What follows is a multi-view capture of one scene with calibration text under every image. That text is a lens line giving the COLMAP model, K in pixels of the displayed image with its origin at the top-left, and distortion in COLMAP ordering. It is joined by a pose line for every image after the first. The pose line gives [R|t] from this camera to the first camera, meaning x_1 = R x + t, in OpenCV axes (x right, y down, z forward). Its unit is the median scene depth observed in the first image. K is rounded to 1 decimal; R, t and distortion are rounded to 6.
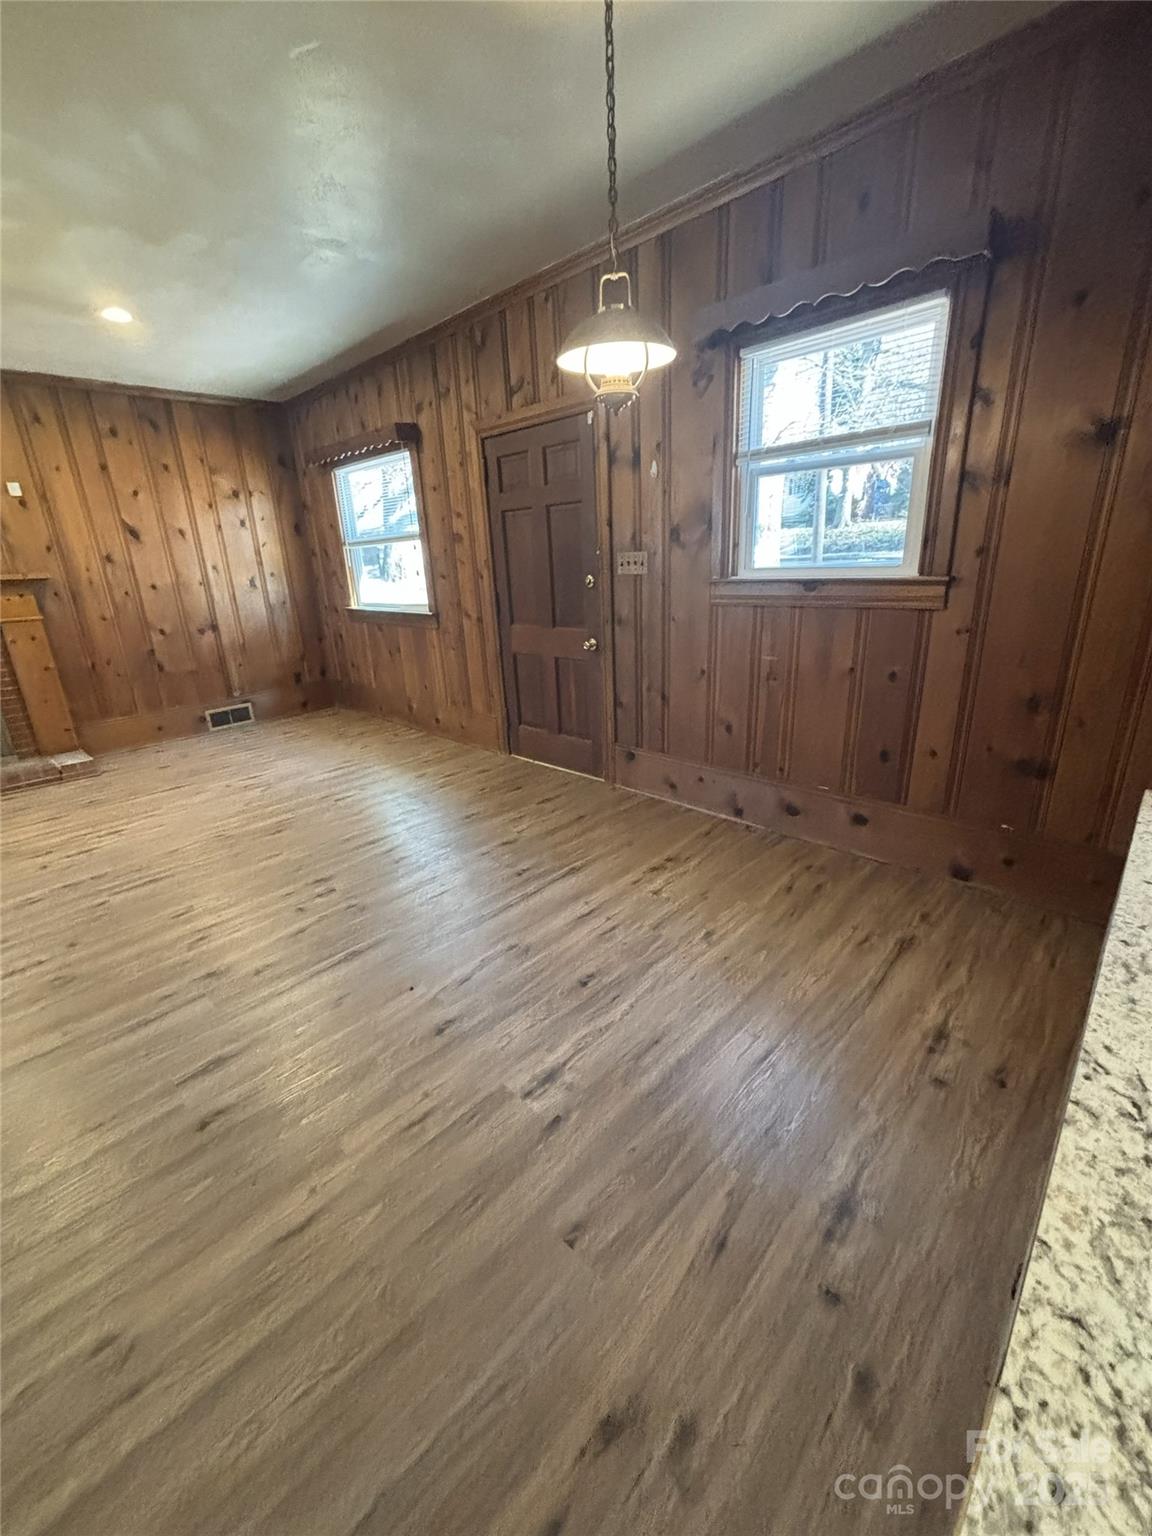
lens RADIAL K [[618.0, 0, 579.1], [0, 618.0, 766.7], [0, 0, 1]] dist [-0.003011, 0.000779]
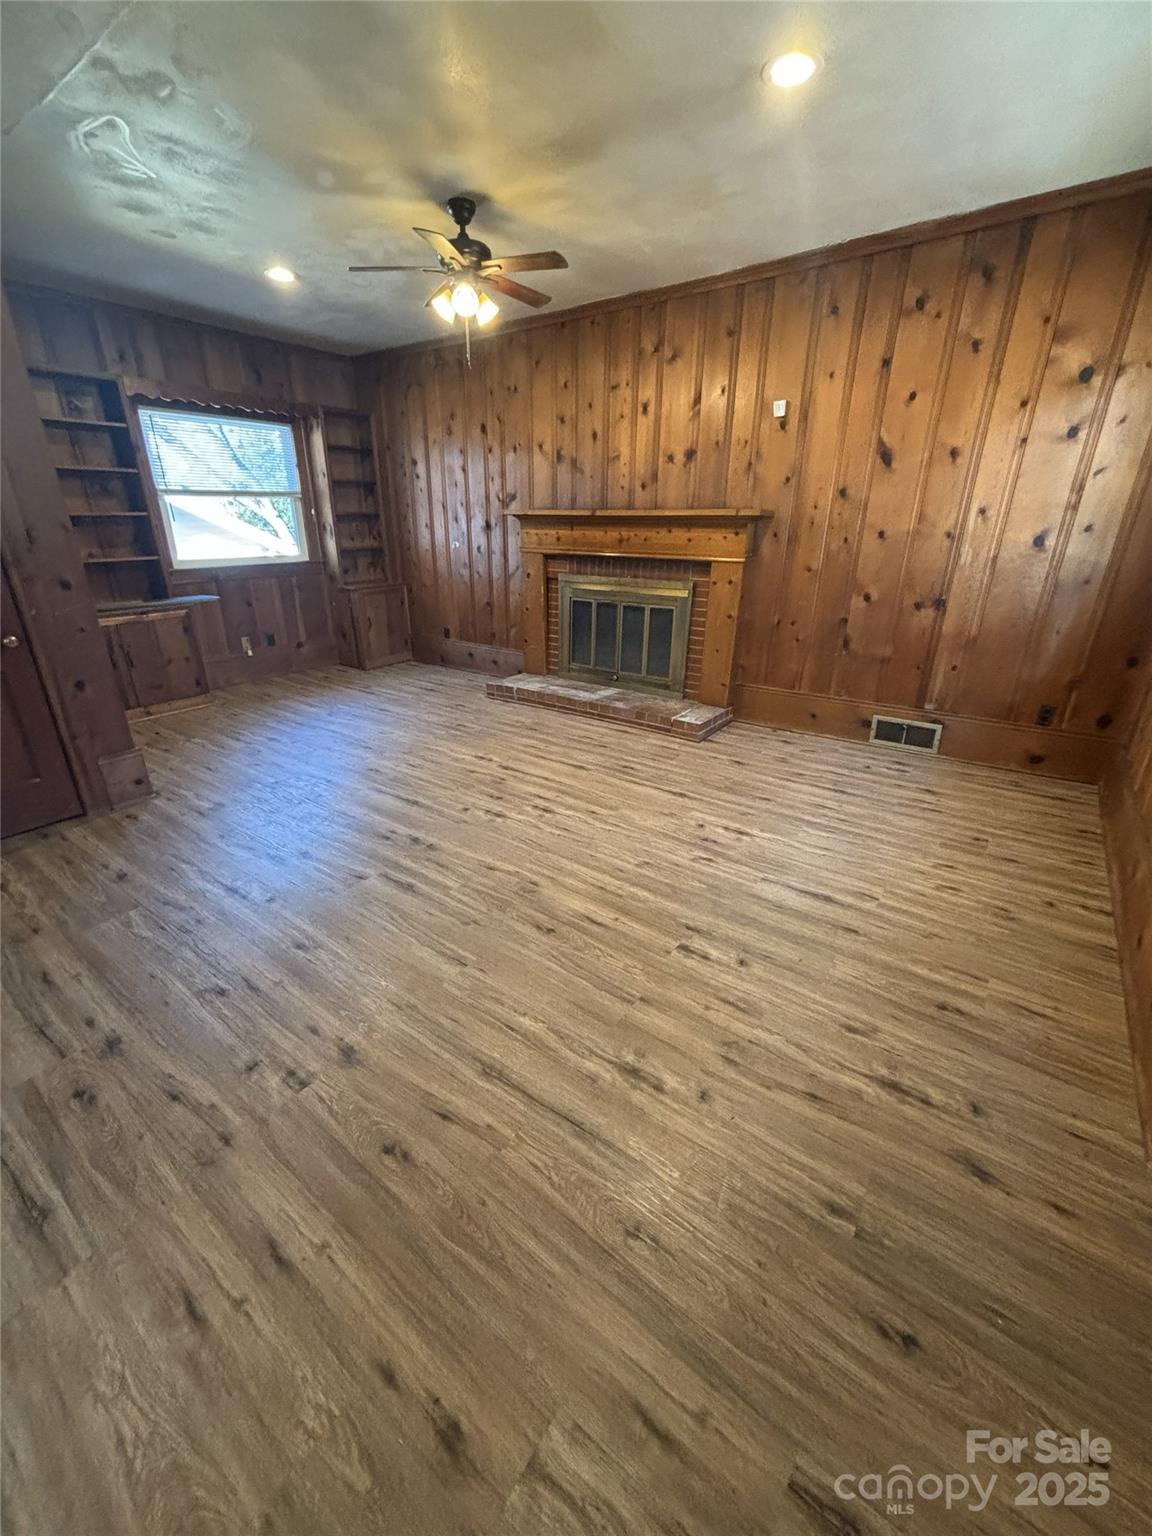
lens RADIAL K [[618.0, 0, 577.5], [0, 618.0, 767.7], [0, 0, 1]] dist [-0.003011, 0.000779]
pose [[0.138055, 0.413193, -0.900118, 0.024669], [-0.326267, 0.877066, 0.352570, -0.225521], [0.935142, 0.245005, 0.255894, 0.649982]]
